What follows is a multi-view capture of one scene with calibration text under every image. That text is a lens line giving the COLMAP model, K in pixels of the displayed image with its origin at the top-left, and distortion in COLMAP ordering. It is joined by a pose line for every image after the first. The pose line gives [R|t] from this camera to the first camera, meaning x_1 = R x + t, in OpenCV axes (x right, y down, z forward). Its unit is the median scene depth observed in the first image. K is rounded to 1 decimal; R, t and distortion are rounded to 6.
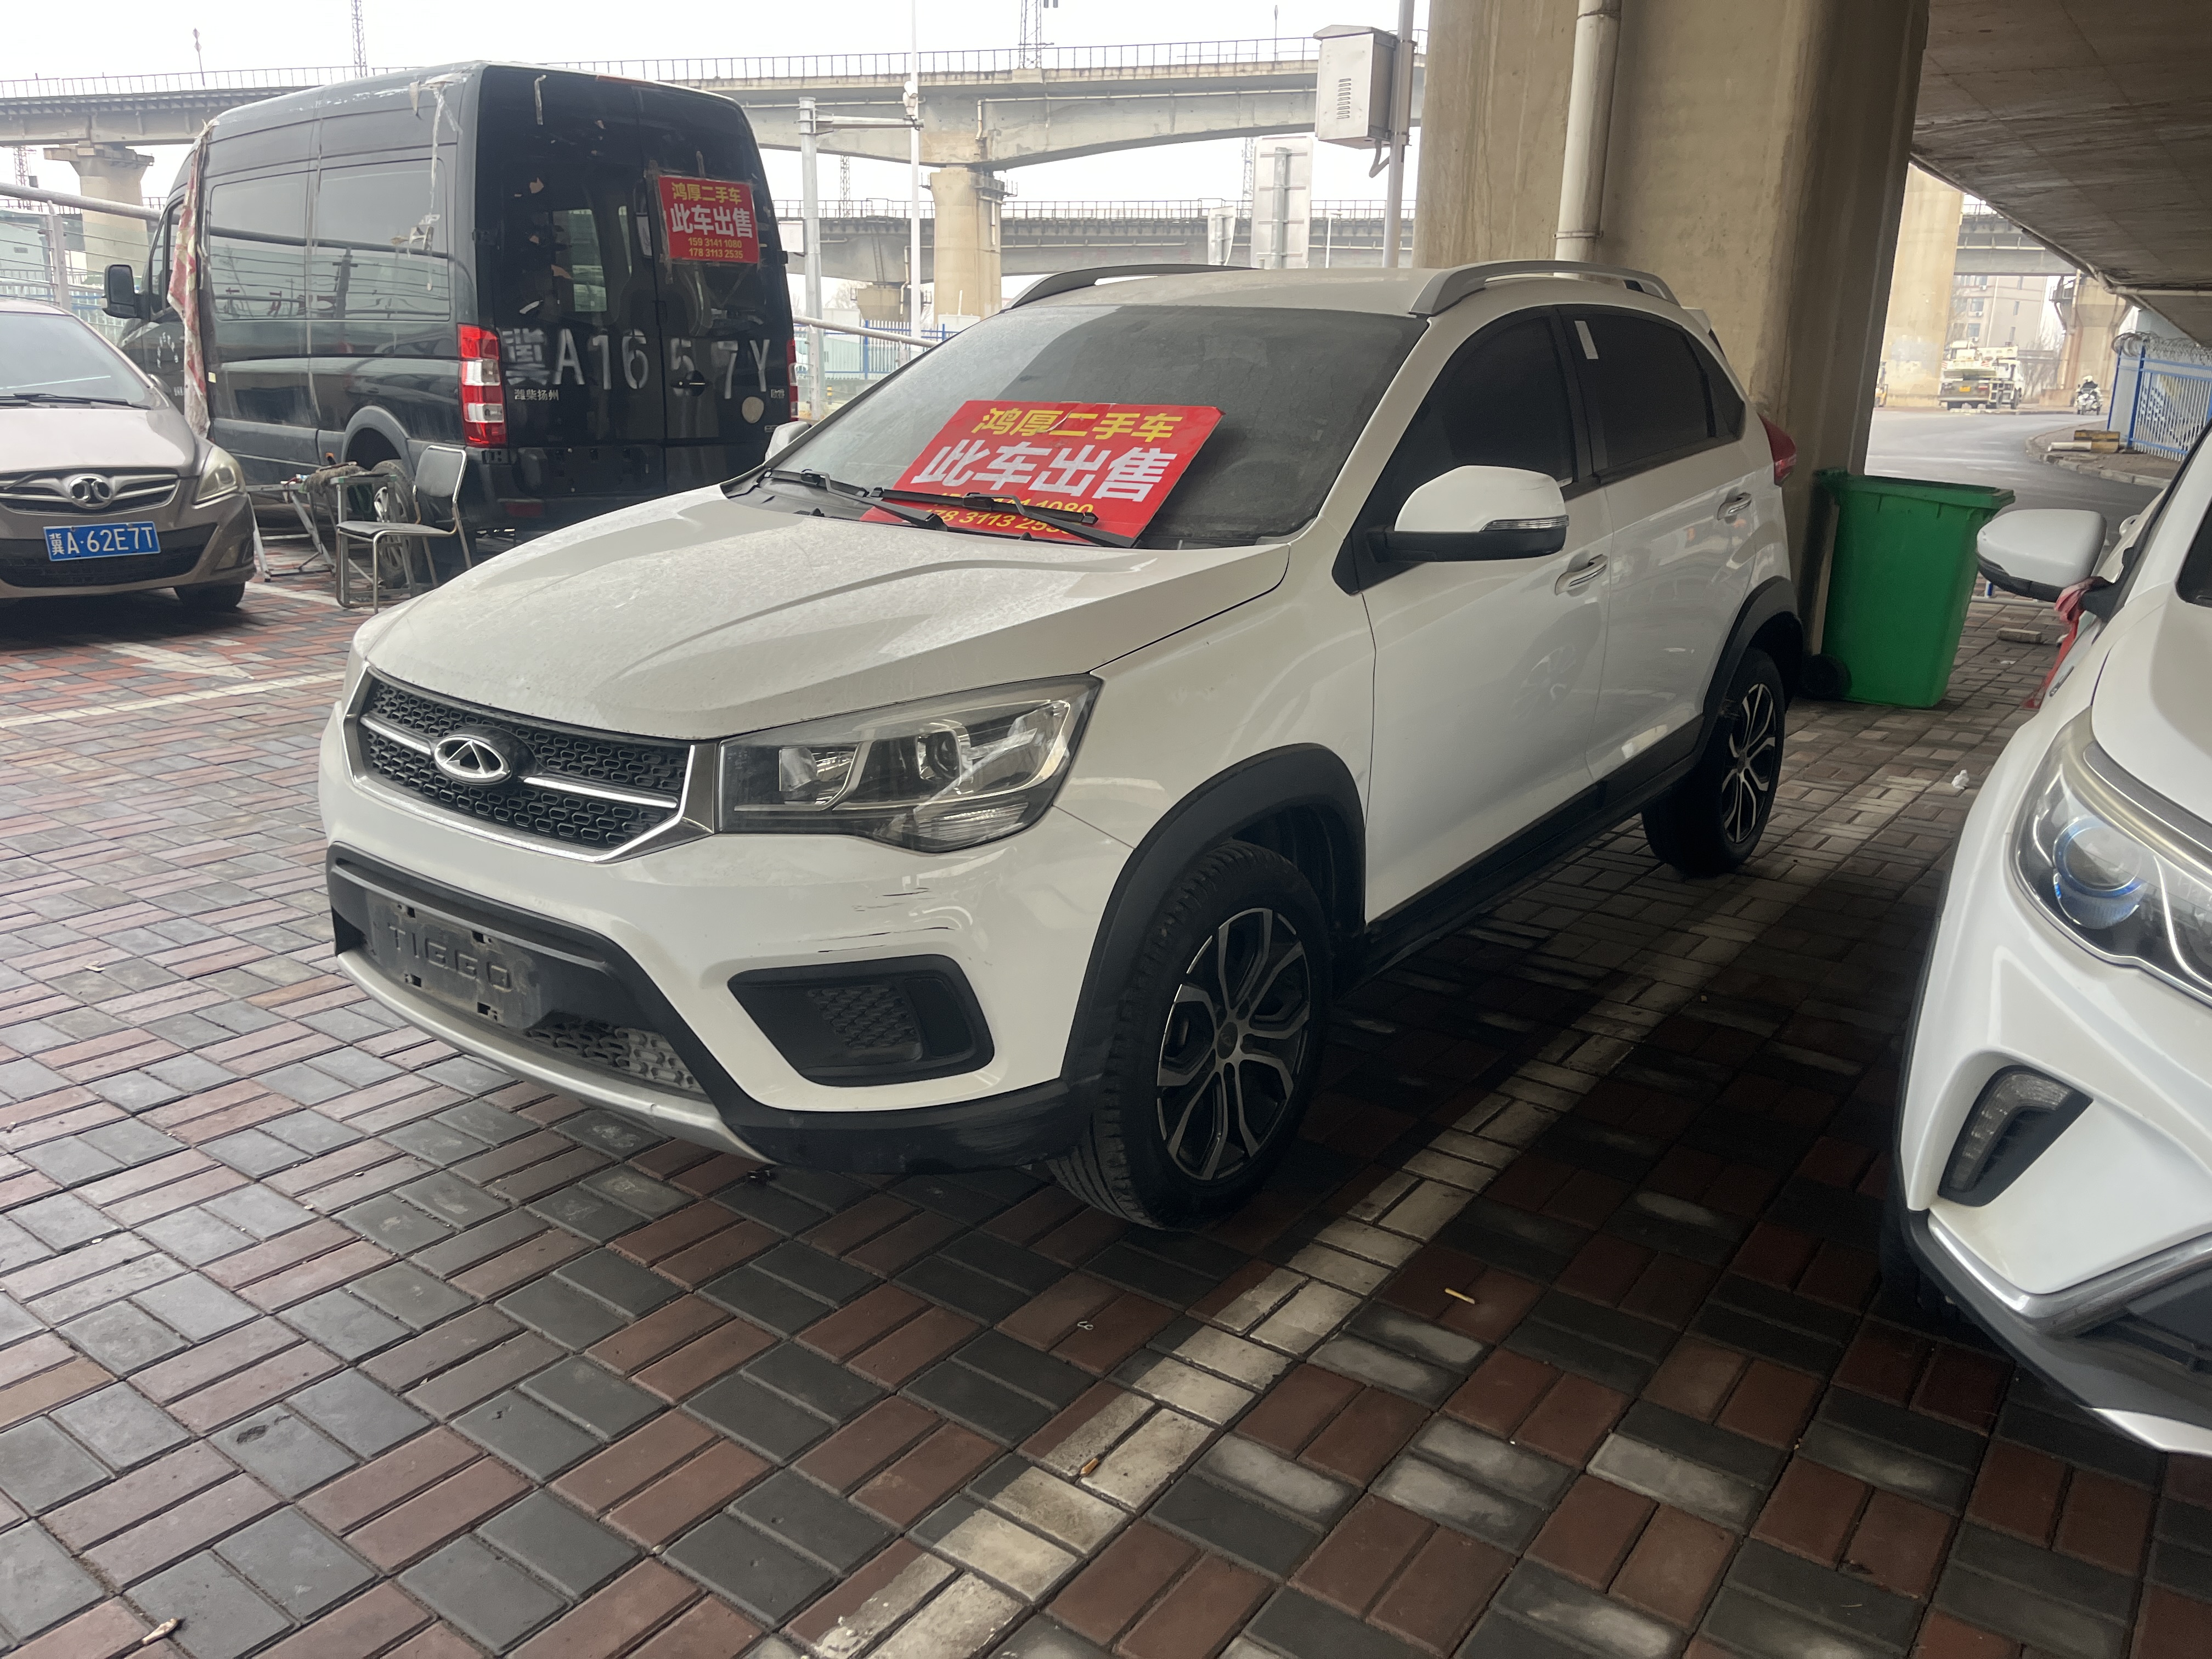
lens RADIAL K [[1700.7, 0, 1125.8], [0, 1700.7, 802.0], [0, 0, 1]] dist [0.066484, -0.100867]
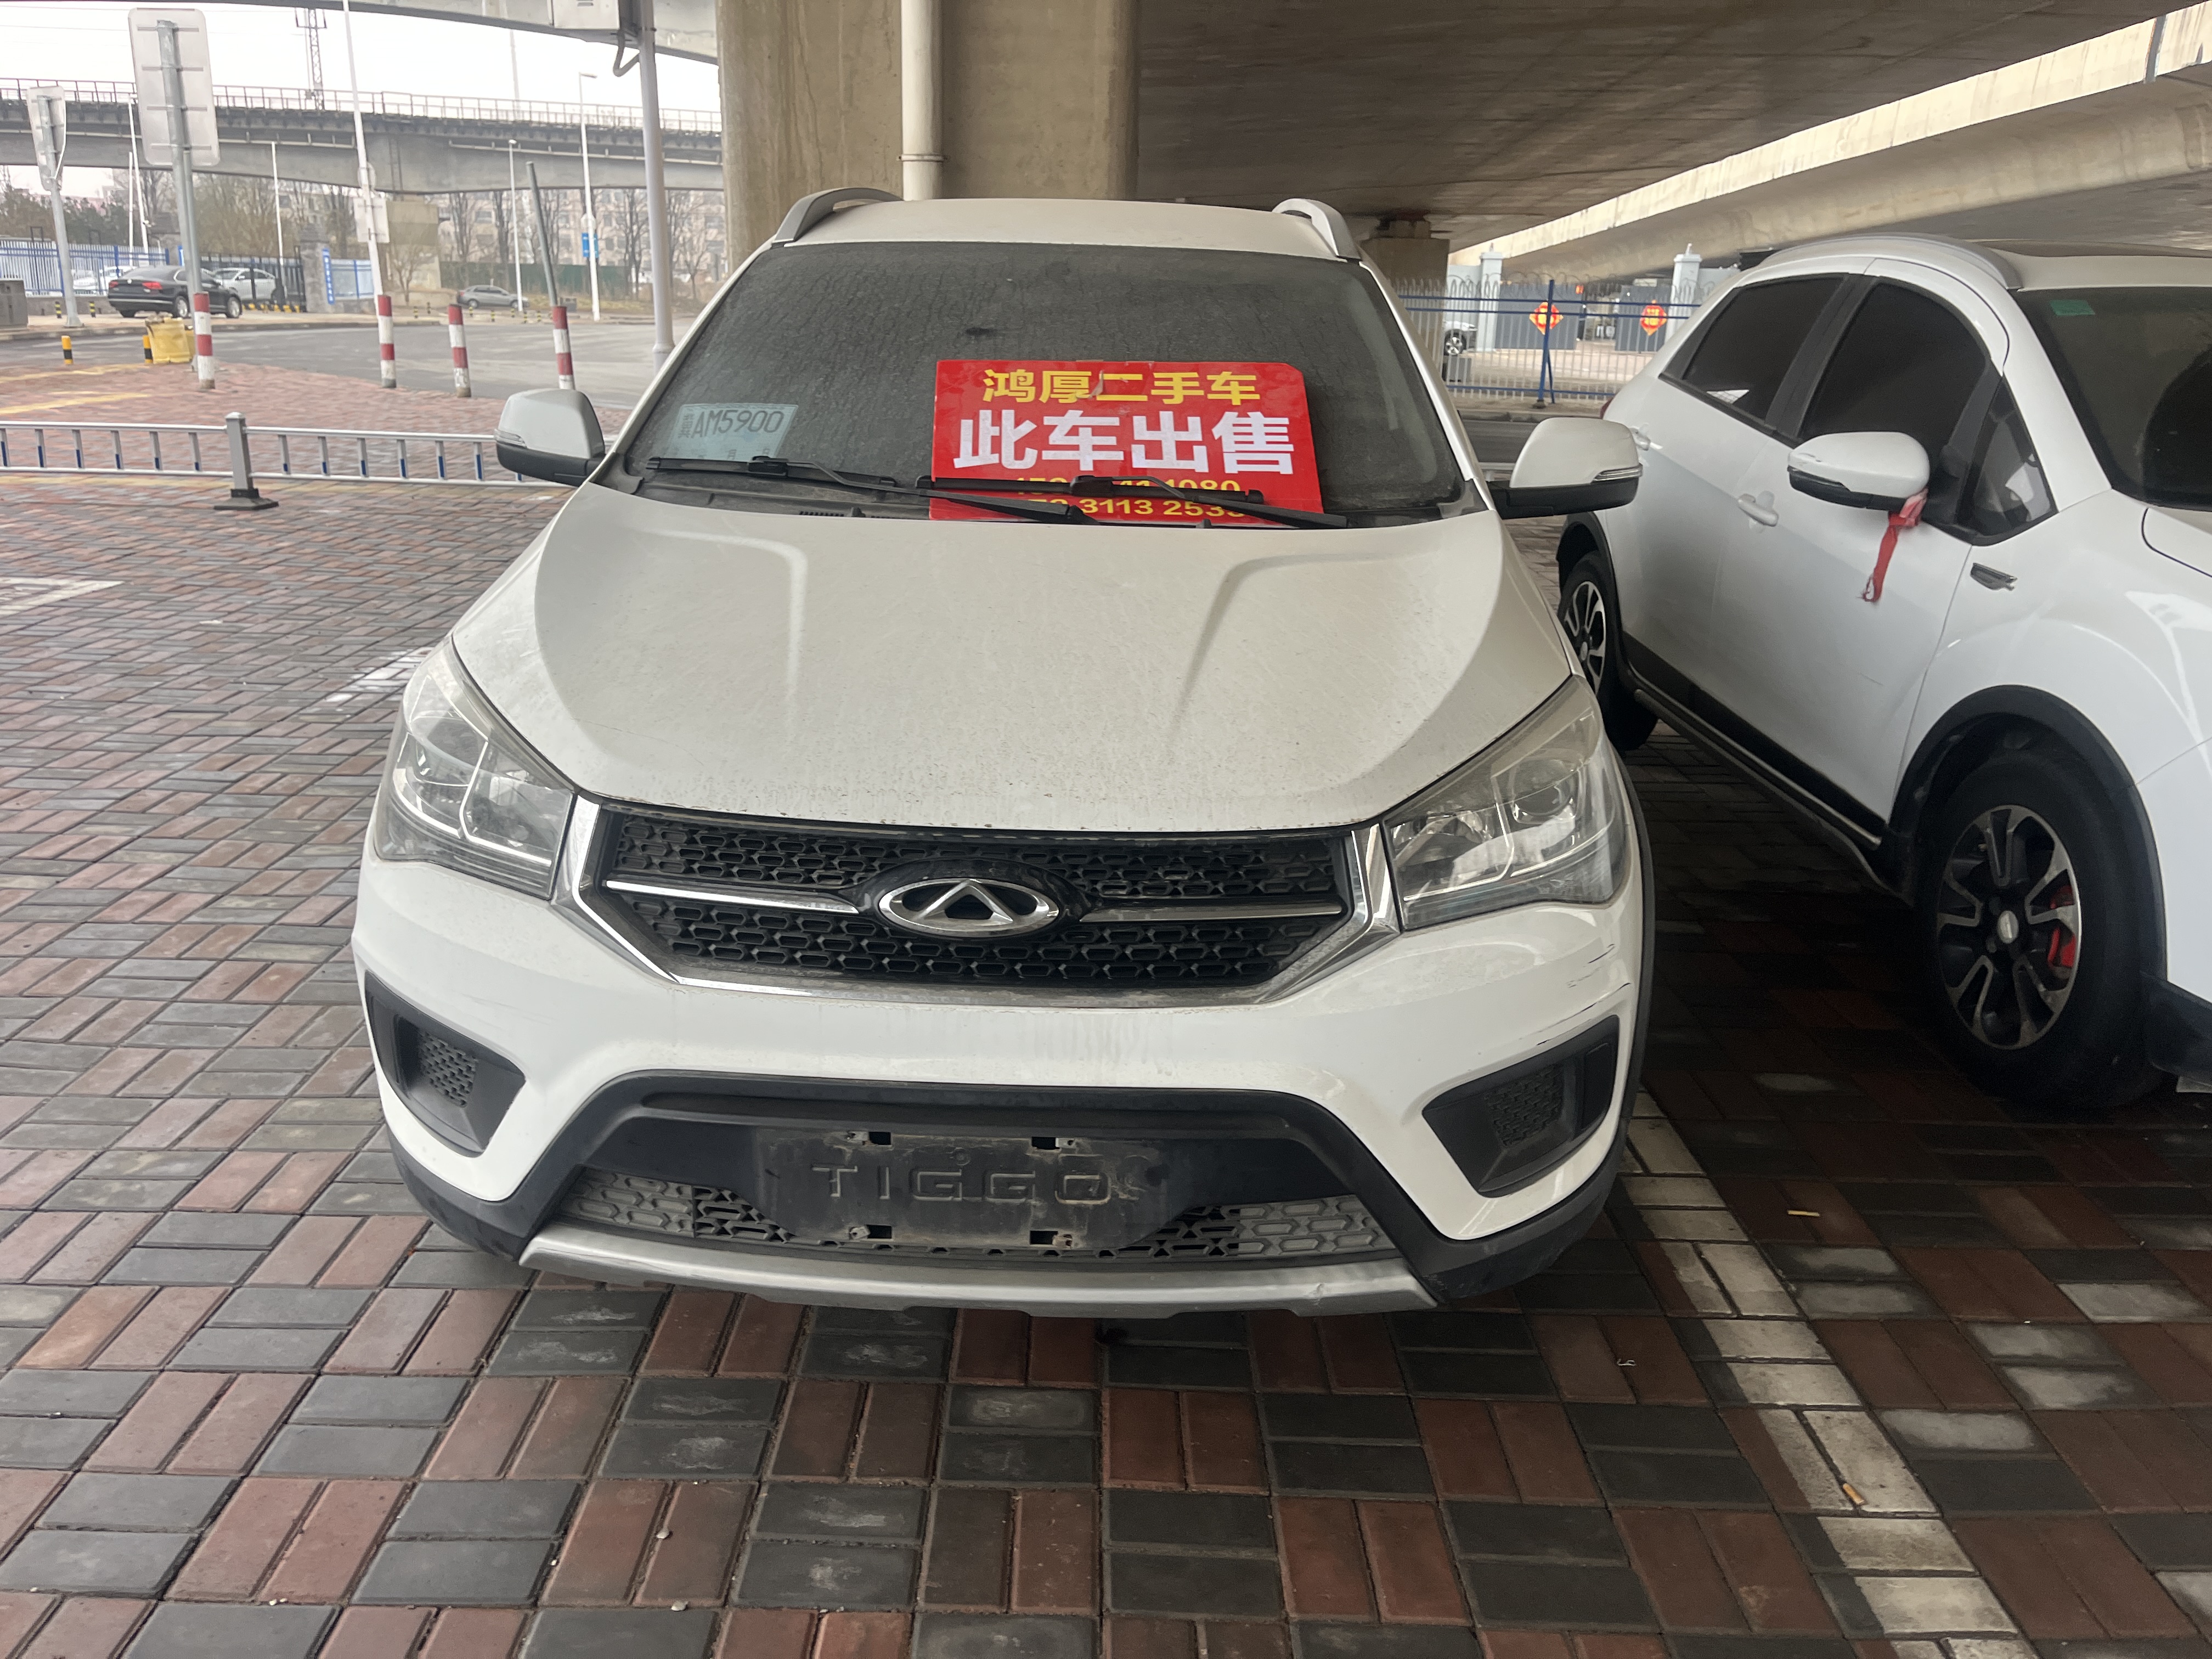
lens RADIAL K [[1679.4, 0, 1097.7], [0, 1679.4, 825.0], [0, 0, 1]] dist [0.082307, -0.115900]
pose [[0.812845, -0.177146, 0.554890, -0.593950], [0.141961, 0.984155, 0.106232, -0.102855], [-0.564916, -0.007577, 0.825113, 0.323669]]
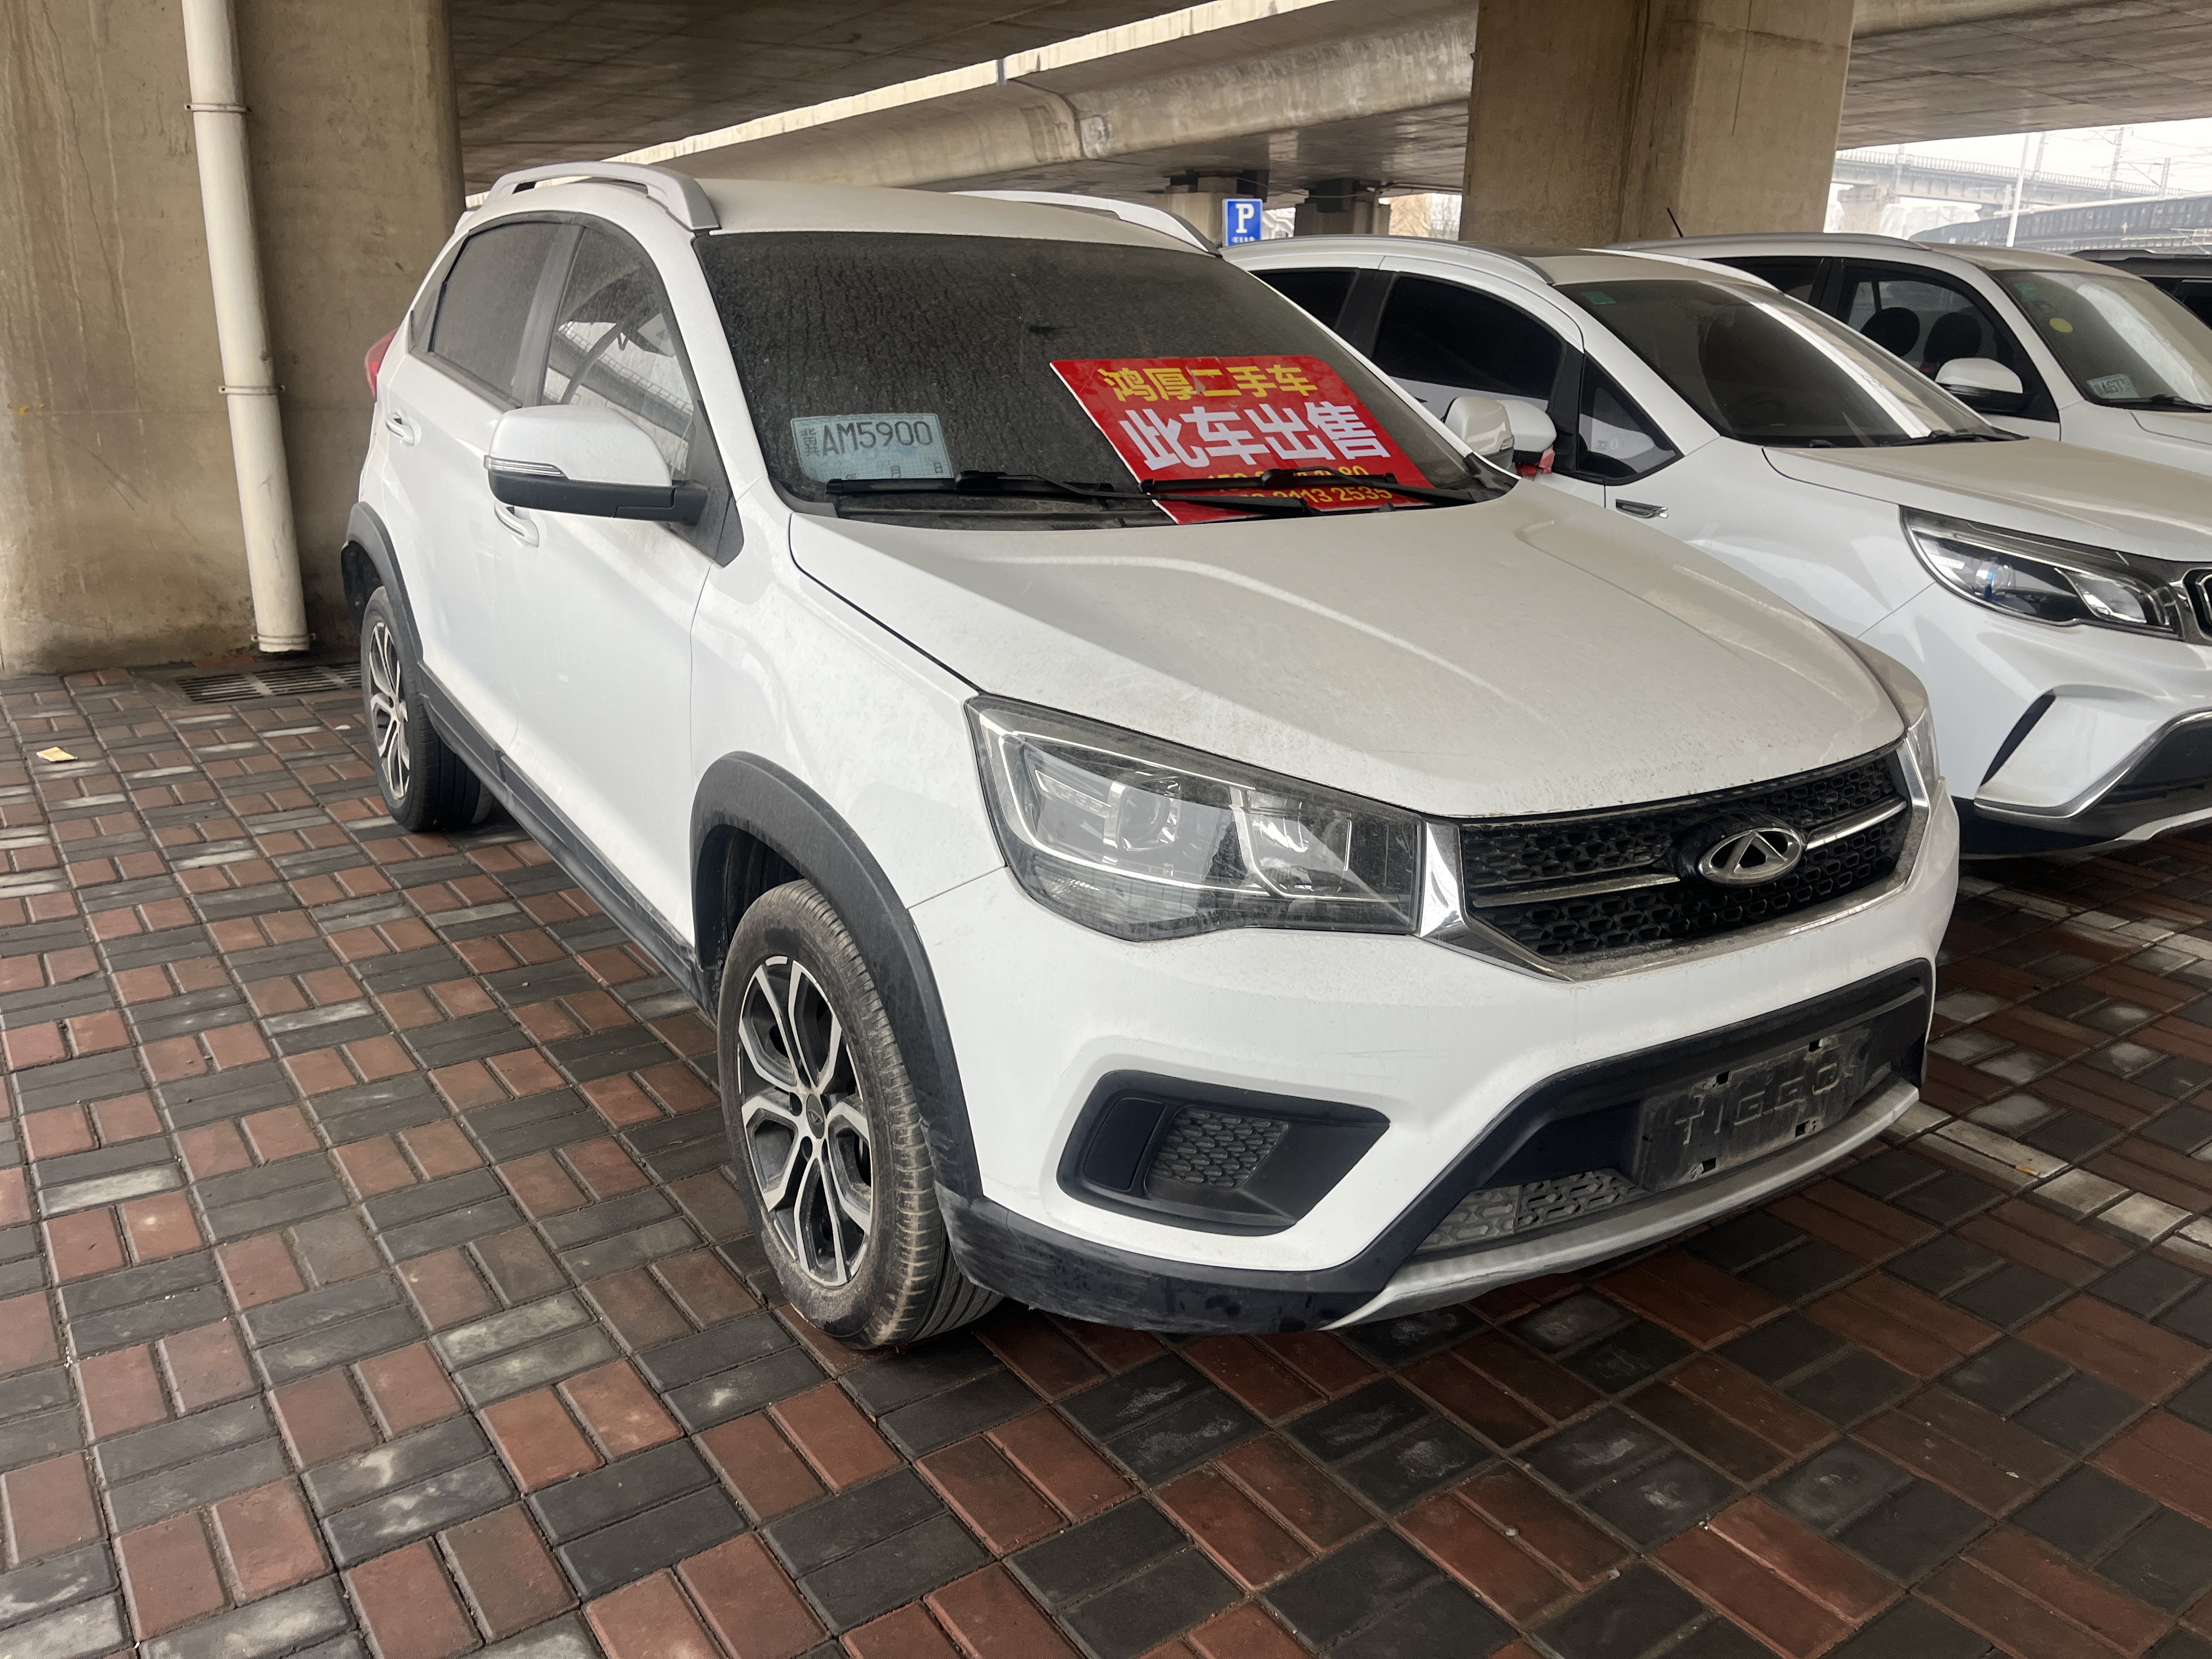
lens RADIAL K [[1679.4, 0, 1097.7], [0, 1679.4, 825.0], [0, 0, 1]] dist [0.082307, -0.115900]
pose [[0.325385, -0.295715, 0.898152, -0.975248], [0.220834, 0.947339, 0.231906, -0.236642], [-0.919433, 0.122884, 0.373554, 0.812375]]
